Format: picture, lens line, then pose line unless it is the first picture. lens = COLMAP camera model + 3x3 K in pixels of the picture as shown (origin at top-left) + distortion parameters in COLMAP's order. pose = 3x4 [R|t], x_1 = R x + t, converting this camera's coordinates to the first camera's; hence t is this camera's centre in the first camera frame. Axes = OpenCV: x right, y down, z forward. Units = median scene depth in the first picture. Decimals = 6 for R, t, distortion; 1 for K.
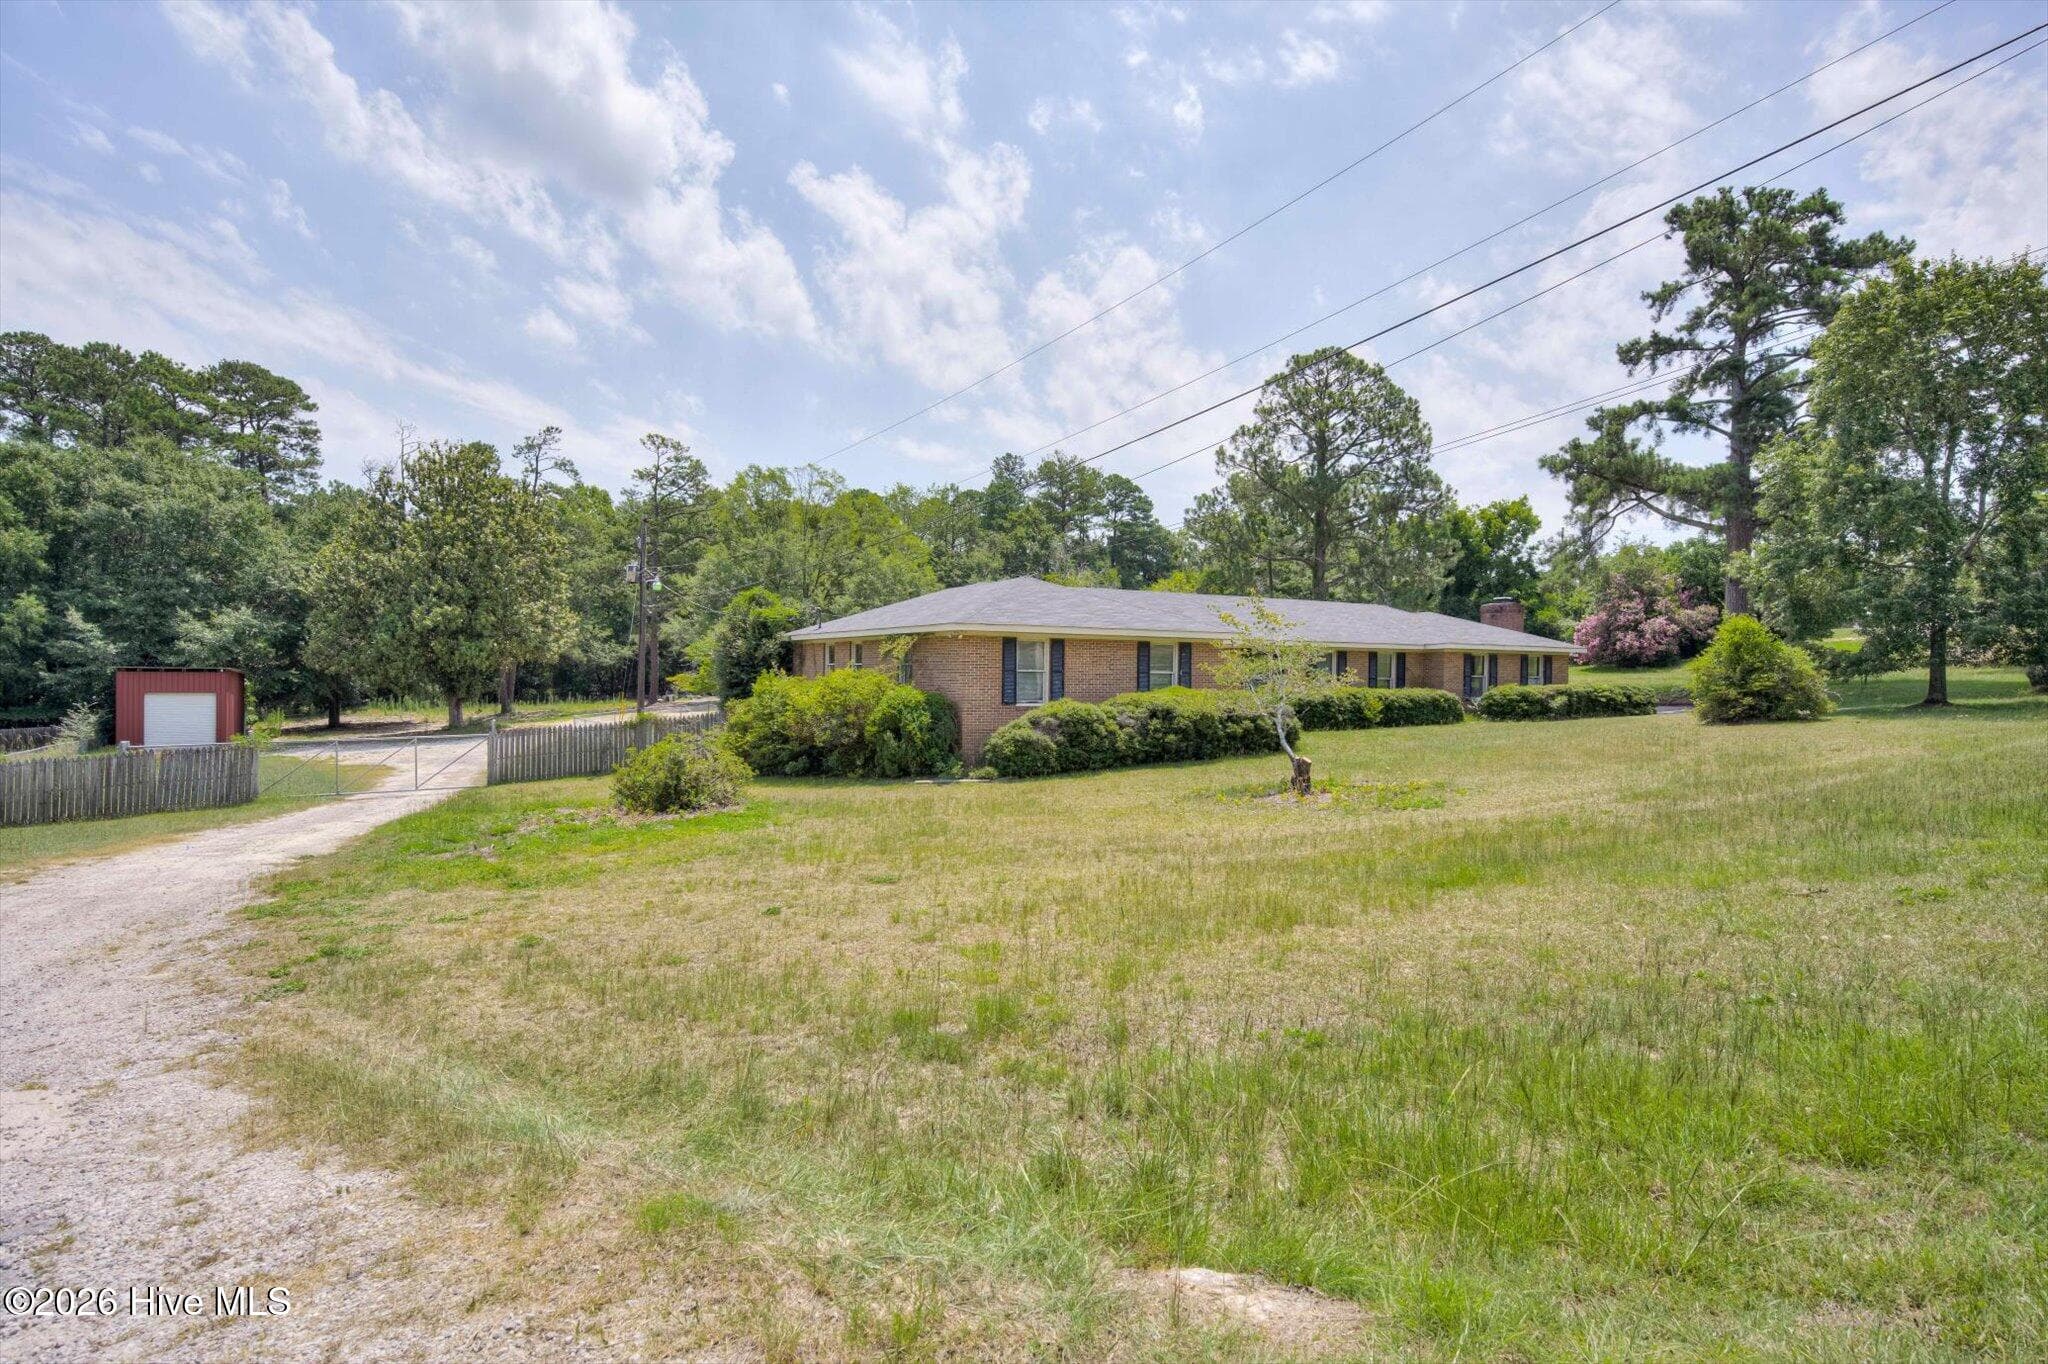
lens RADIAL K [[1100.1, 0, 1024.0], [0, 1100.1, 682.0], [0, 0, 1]] dist [-0.000302, 0.000027]
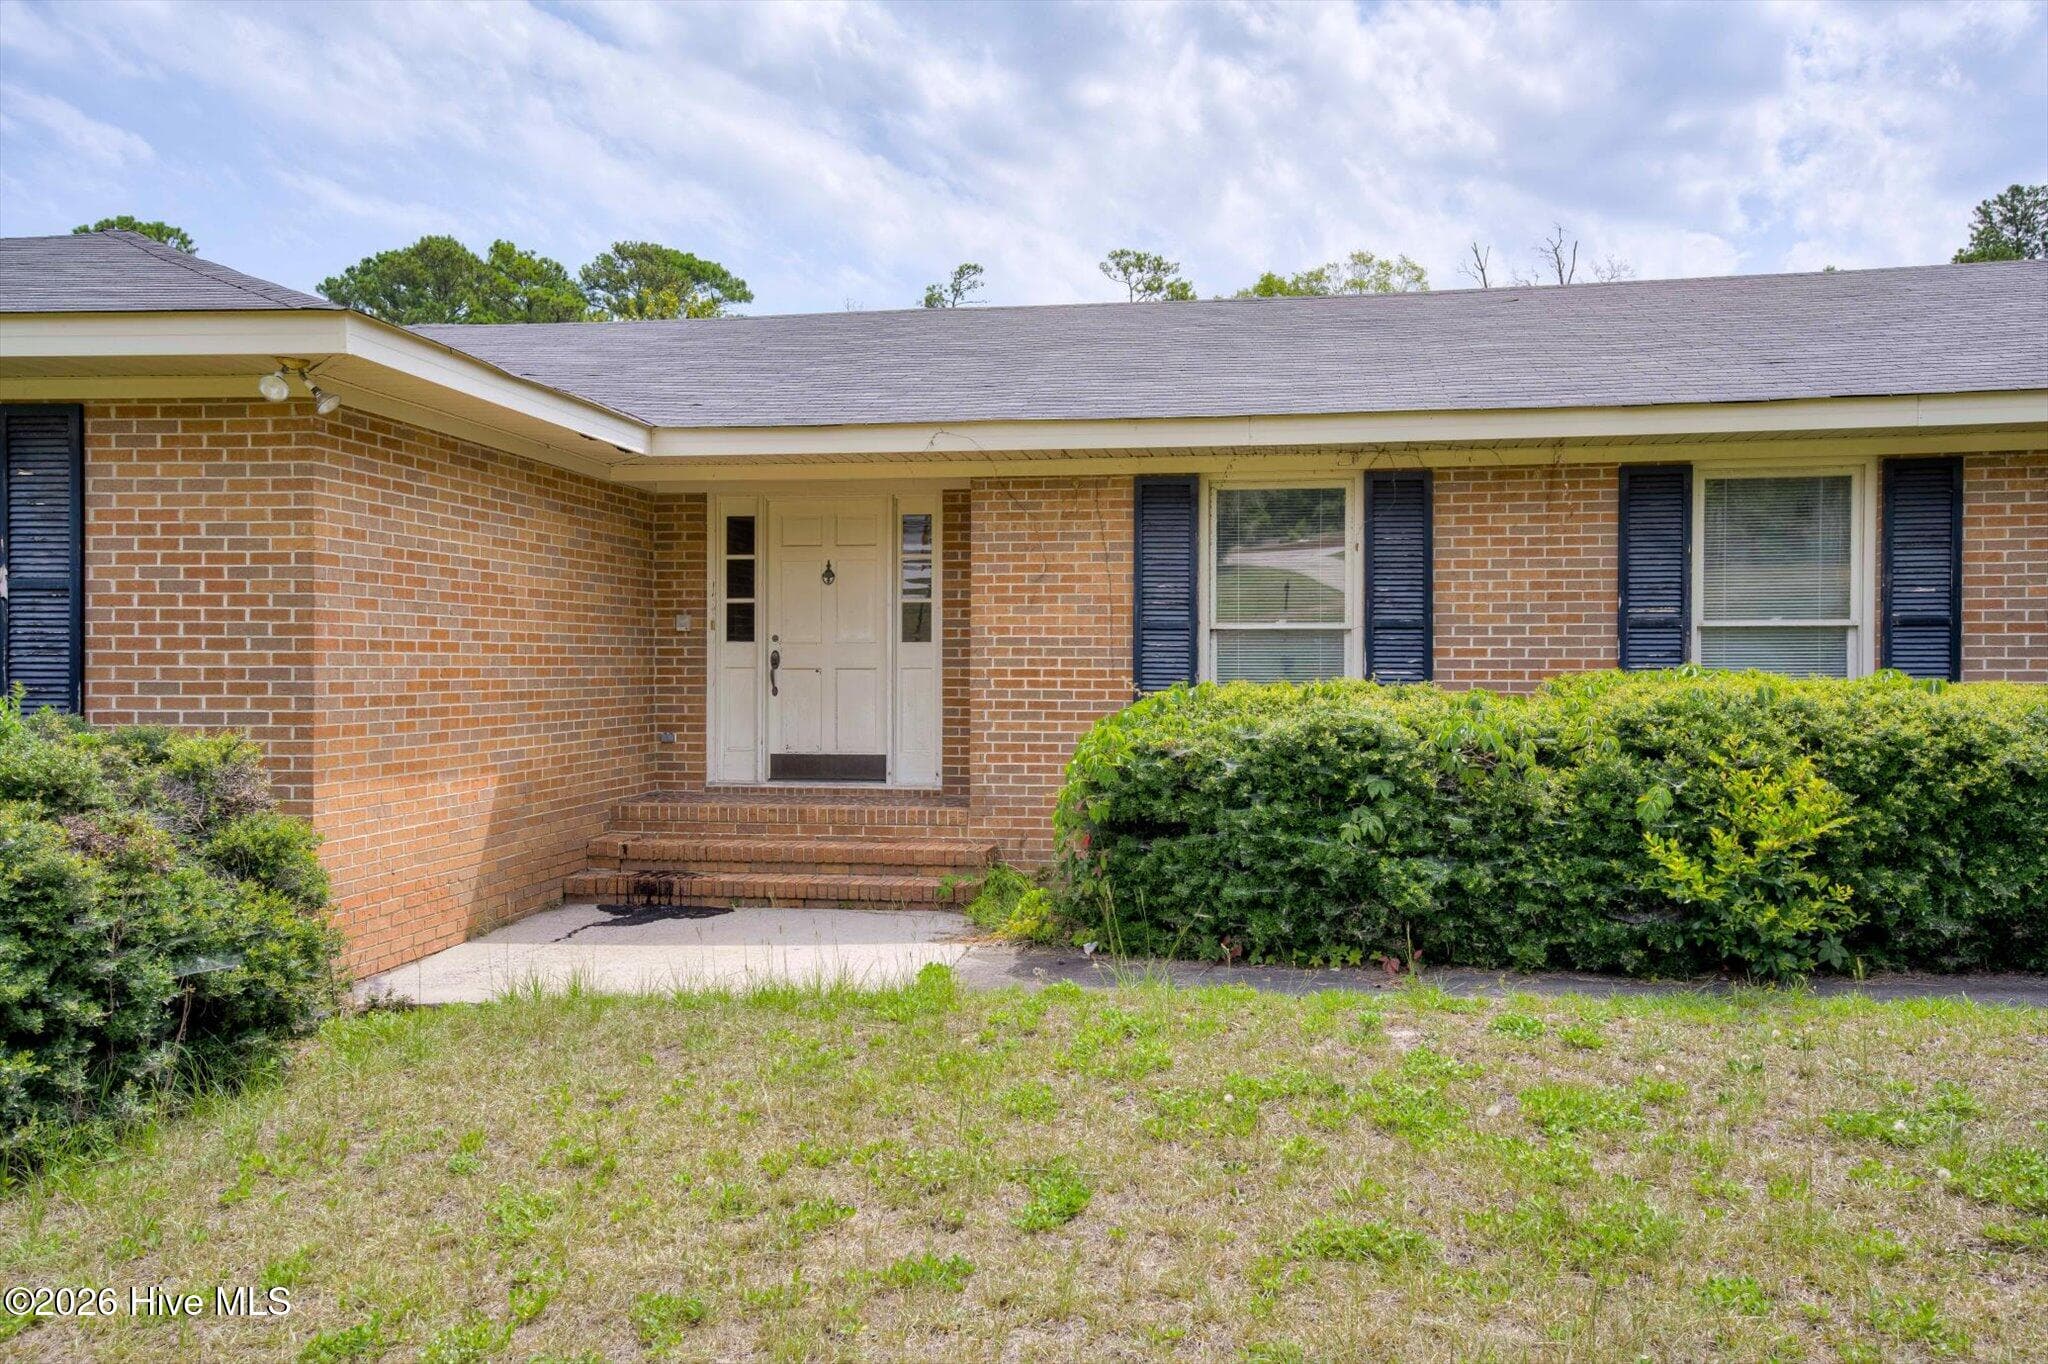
lens RADIAL K [[1566.1, 0, 1024.0], [0, 1566.1, 682.0], [0, 0, 1]] dist [0.080326, -0.001923]
pose [[0.777861, -0.001873, -0.628433, 0.208040], [0.002656, 0.999996, 0.000308, 0.003400], [0.628431, -0.001909, 0.777863, 0.449606]]
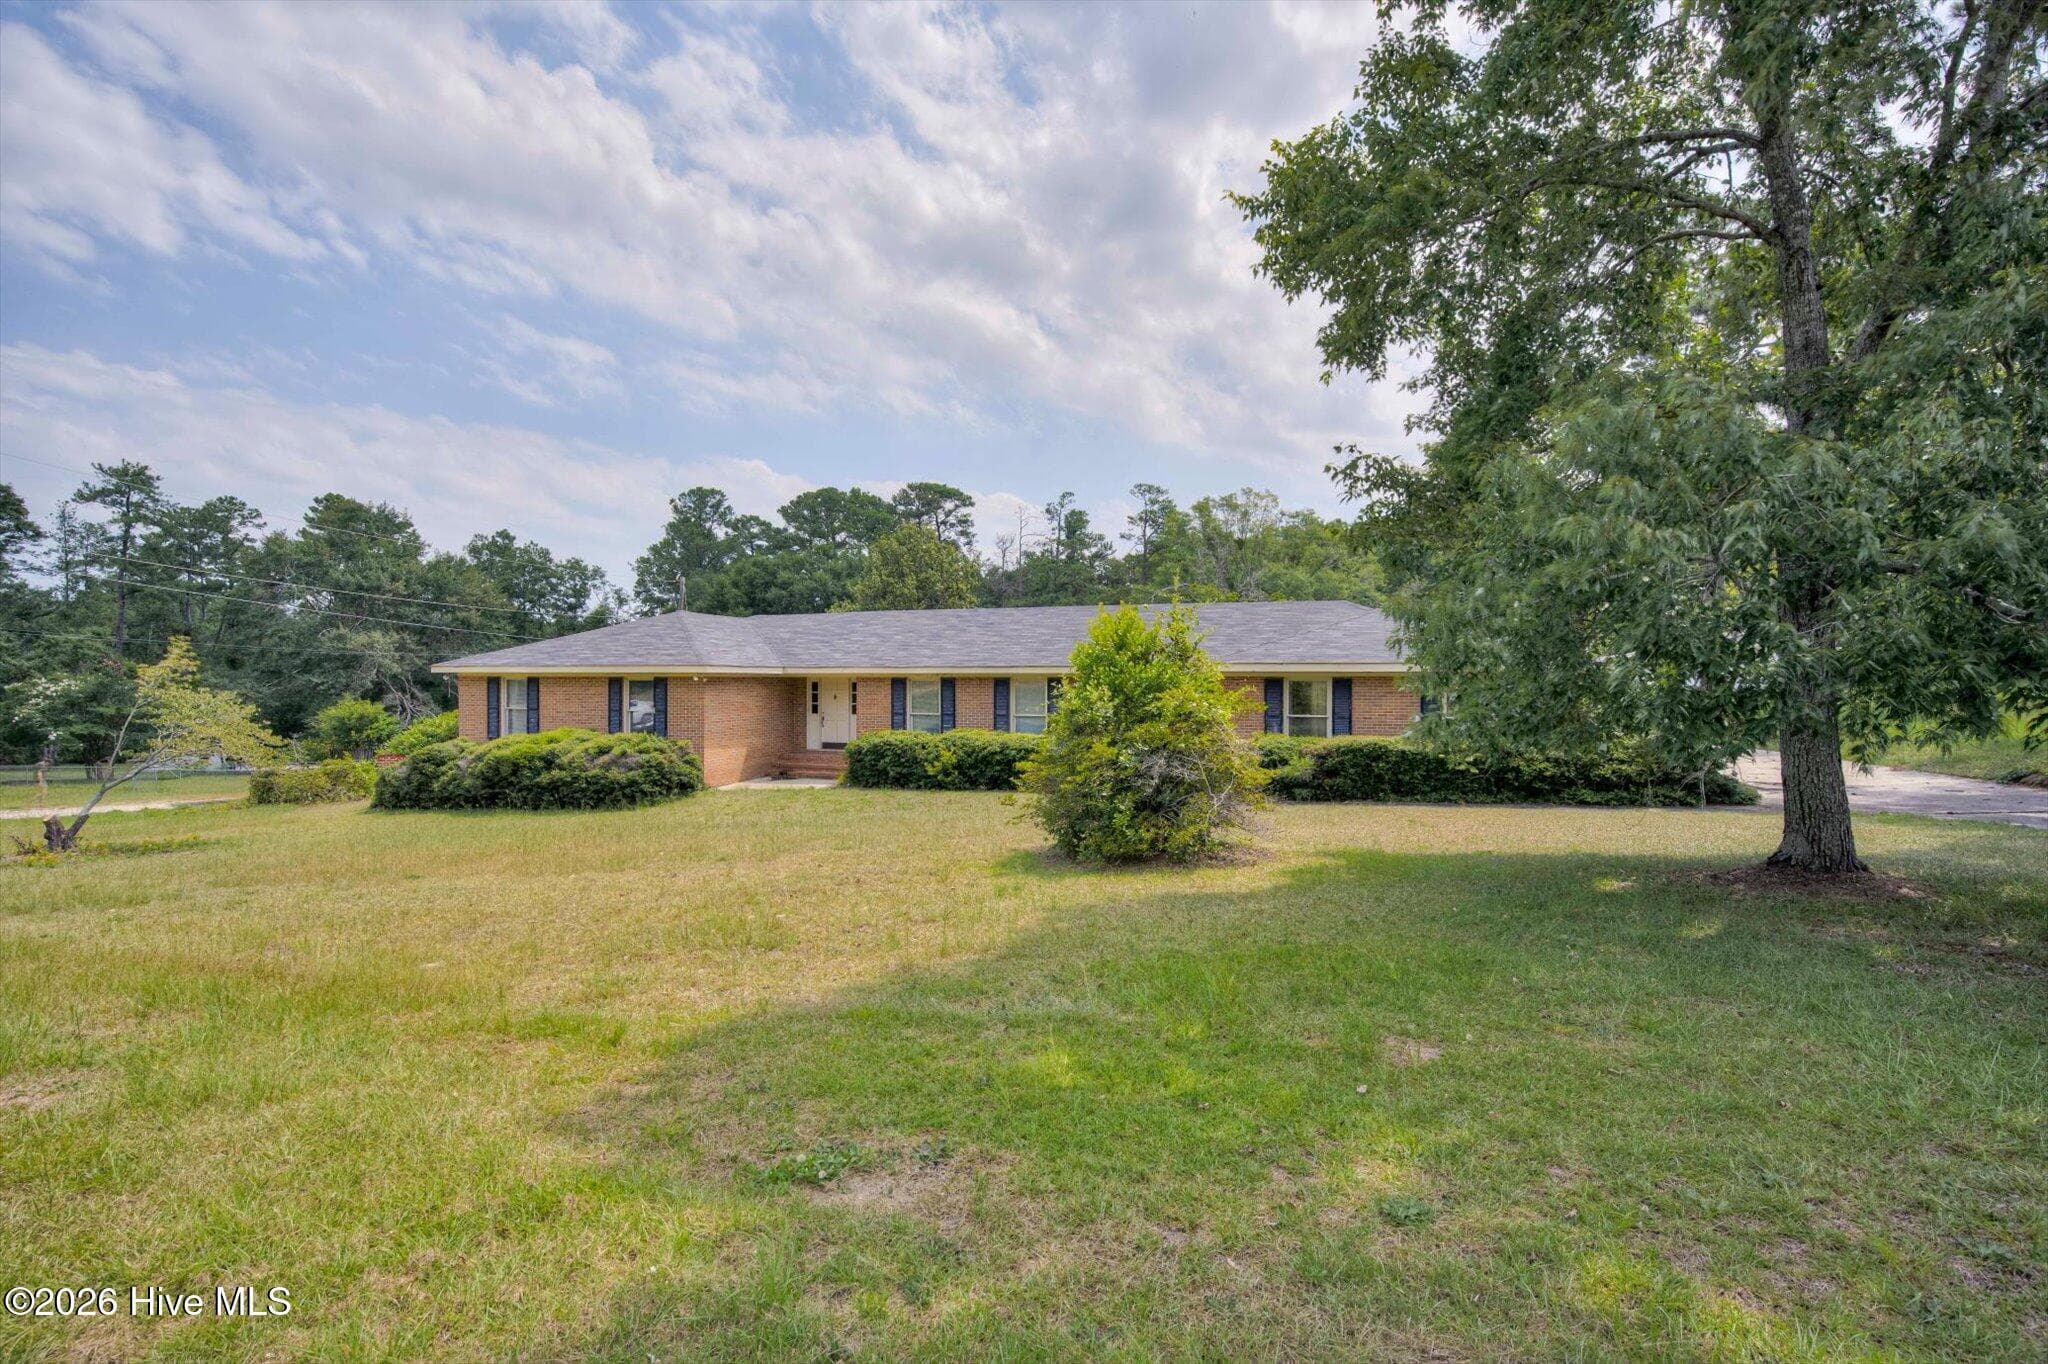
lens RADIAL K [[916.2, 0, 1024.0], [0, 916.2, 682.0], [0, 0, 1]] dist [-0.047440, -0.000045]
pose [[0.659698, -0.002825, -0.751525, 0.448689], [0.001443, 0.999996, -0.002493, -0.014750], [0.751529, 0.000560, 0.659700, 0.365112]]
